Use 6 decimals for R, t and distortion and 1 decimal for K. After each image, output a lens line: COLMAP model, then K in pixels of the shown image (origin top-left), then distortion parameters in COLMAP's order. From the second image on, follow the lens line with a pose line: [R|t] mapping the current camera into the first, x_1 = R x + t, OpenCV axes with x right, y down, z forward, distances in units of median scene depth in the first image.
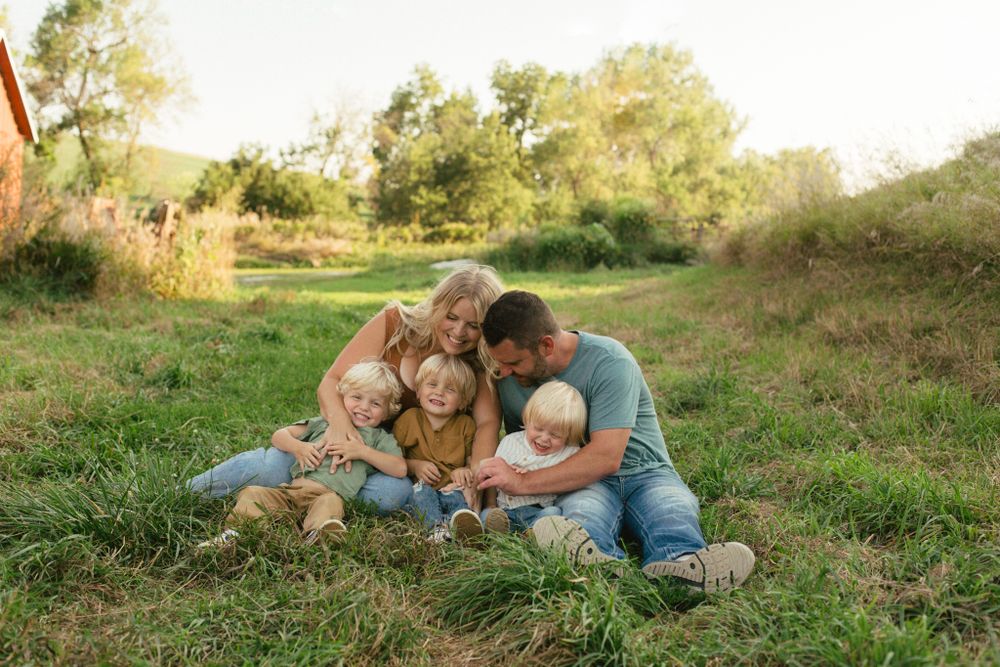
lens RADIAL K [[1428.4, 0, 500.0], [0, 1428.4, 333.5], [0, 0, 1]] dist [0.002081, -0.002981]
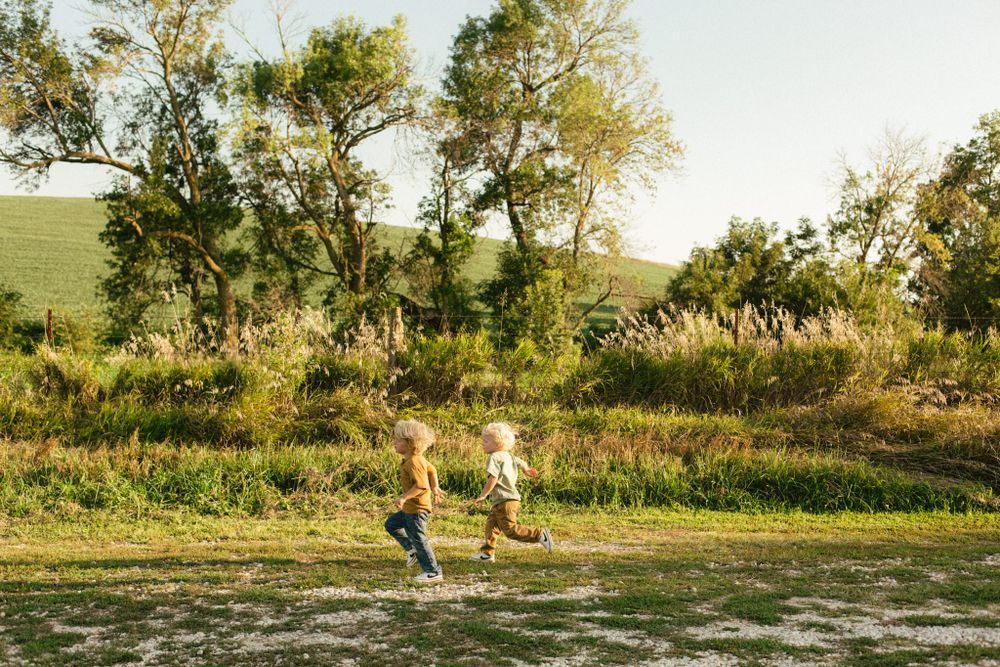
lens RADIAL K [[1448.1, 0, 500.0], [0, 1448.1, 333.5], [0, 0, 1]] dist [-0.021940, -0.044465]
pose [[0.946105, 0.003605, -0.323840, -0.070615], [-0.029529, 0.996733, -0.075175, -0.026330], [0.322511, 0.080686, 0.943121, 0.340047]]
